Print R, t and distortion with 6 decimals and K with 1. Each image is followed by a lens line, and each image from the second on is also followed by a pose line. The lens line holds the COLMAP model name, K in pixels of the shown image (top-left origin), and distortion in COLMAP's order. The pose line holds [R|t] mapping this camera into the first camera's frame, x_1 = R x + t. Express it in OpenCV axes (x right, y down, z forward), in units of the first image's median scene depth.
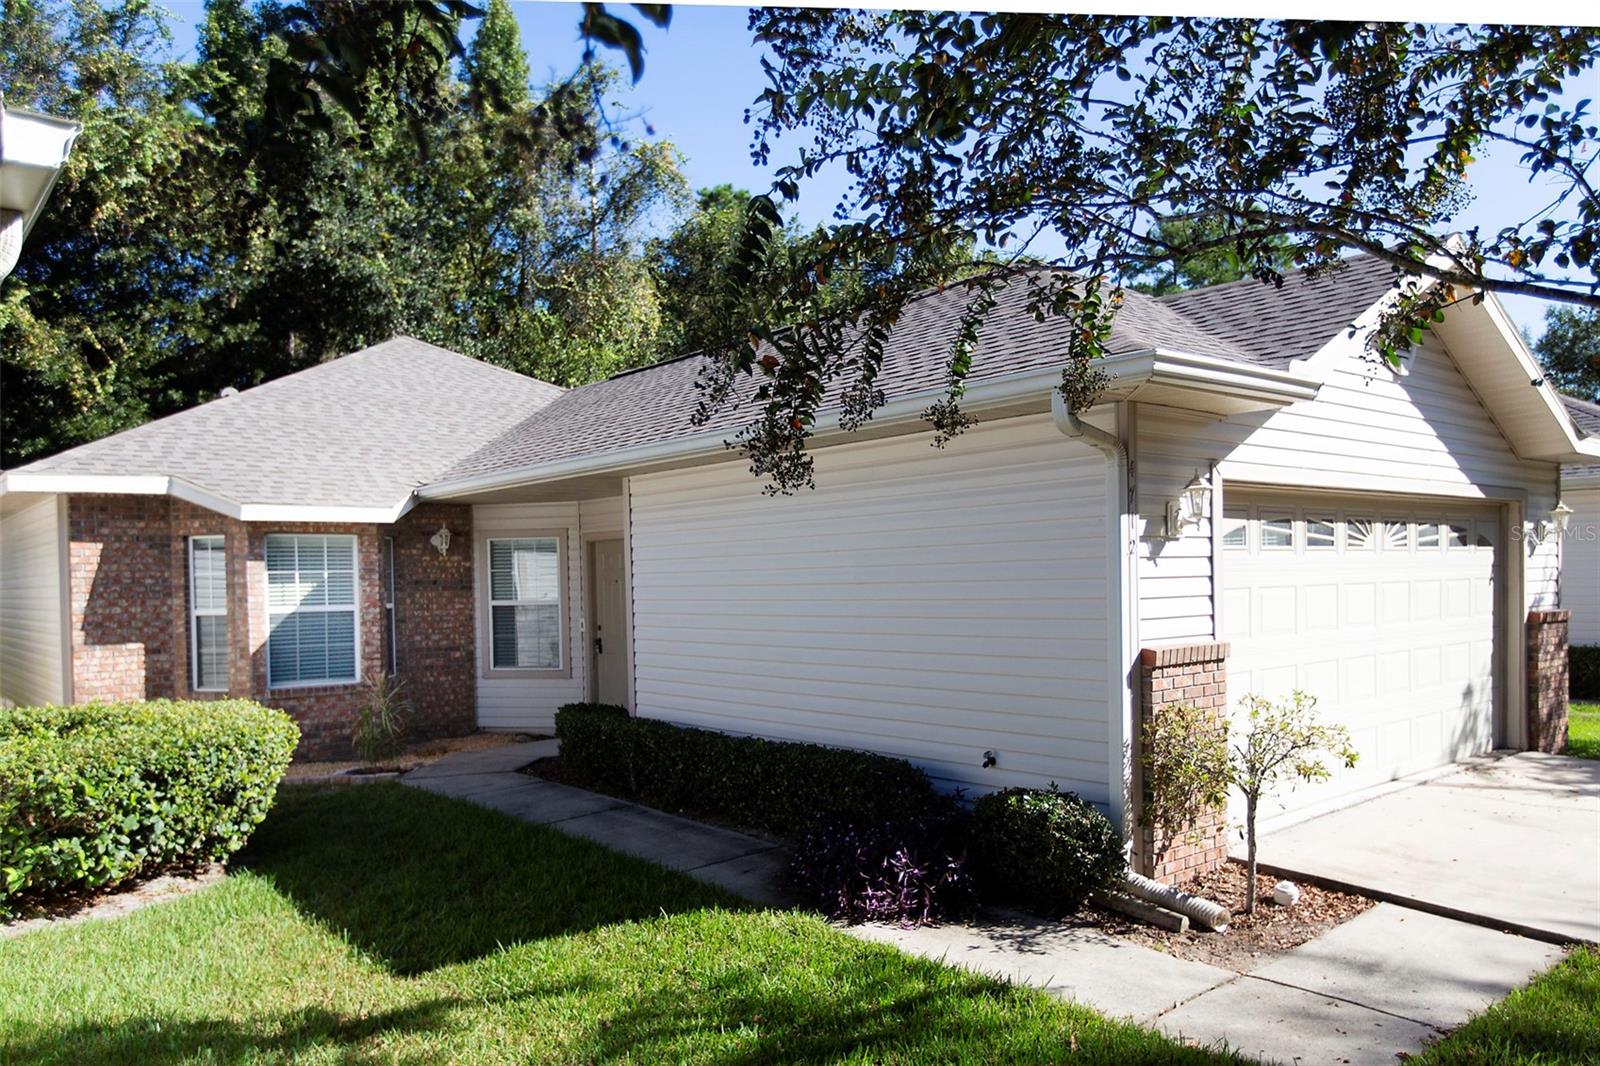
lens RADIAL K [[1170.2, 0, 800.0], [0, 1170.2, 533.0], [0, 0, 1]] dist [-0.001694, -0.002147]
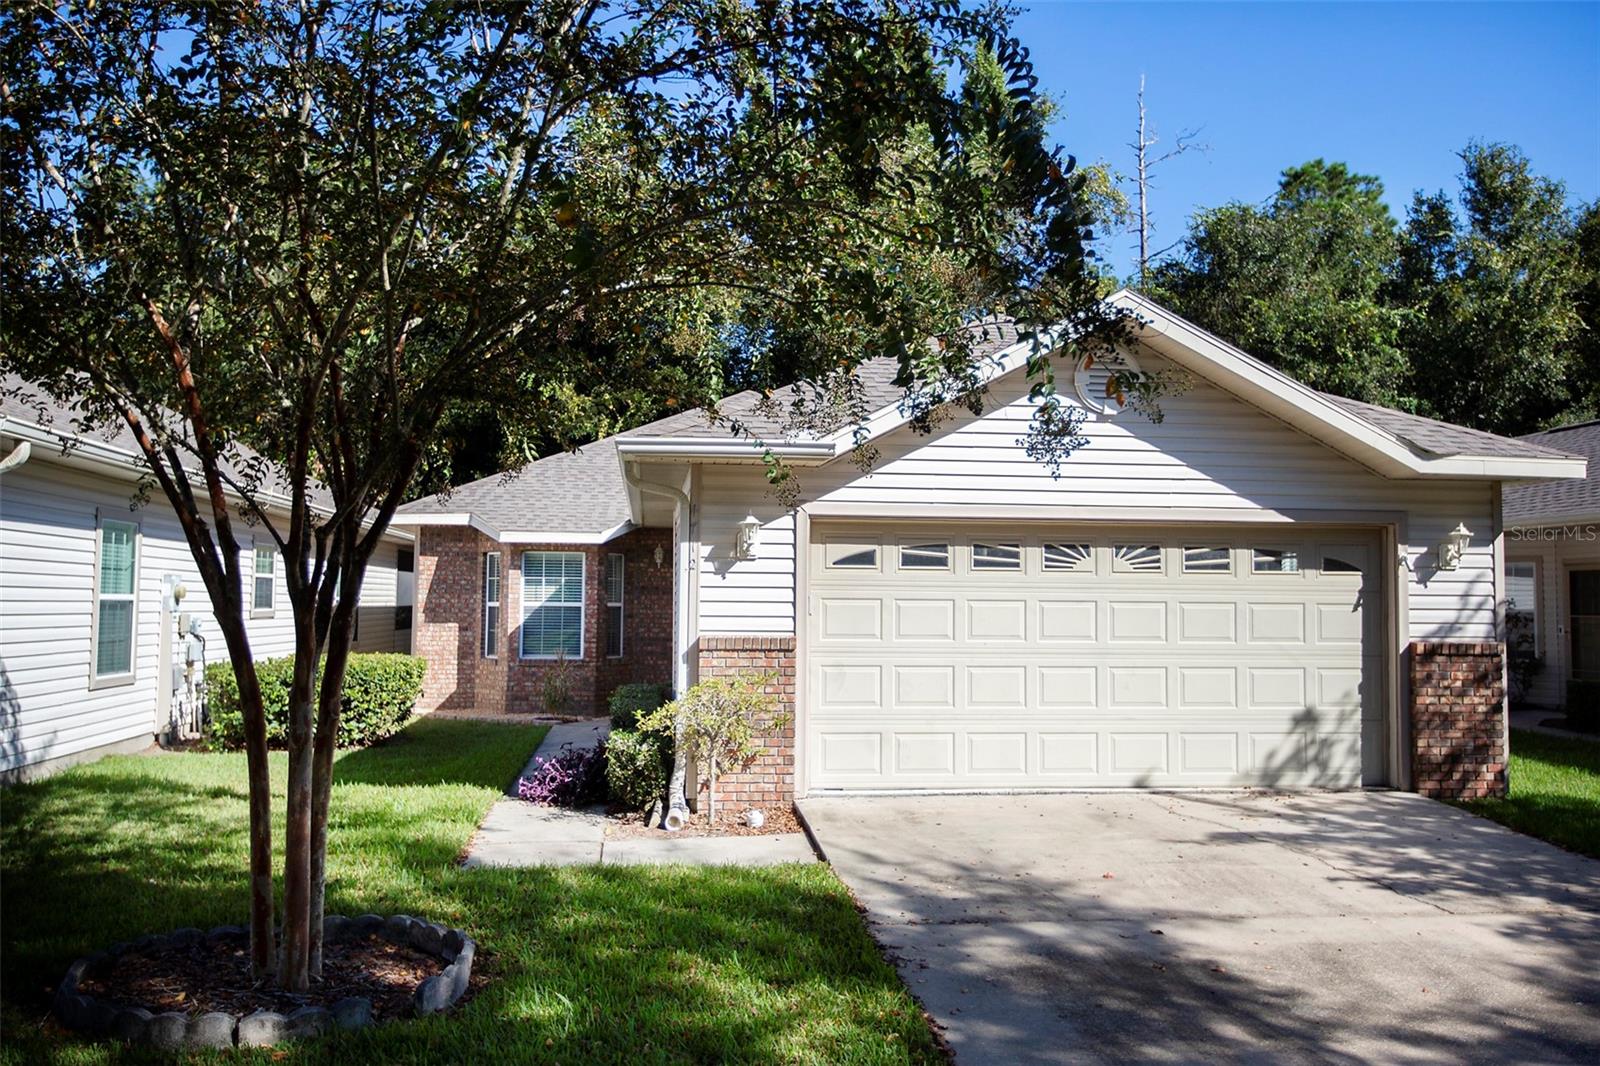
lens RADIAL K [[1290.3, 0, 800.0], [0, 1290.3, 533.0], [0, 0, 1]] dist [0.005875, 0.002484]
pose [[0.826023, -0.002651, -0.563629, 0.747667], [-0.004750, 0.999921, -0.011664, -0.005177], [0.563616, 0.012312, 0.825945, -0.131859]]
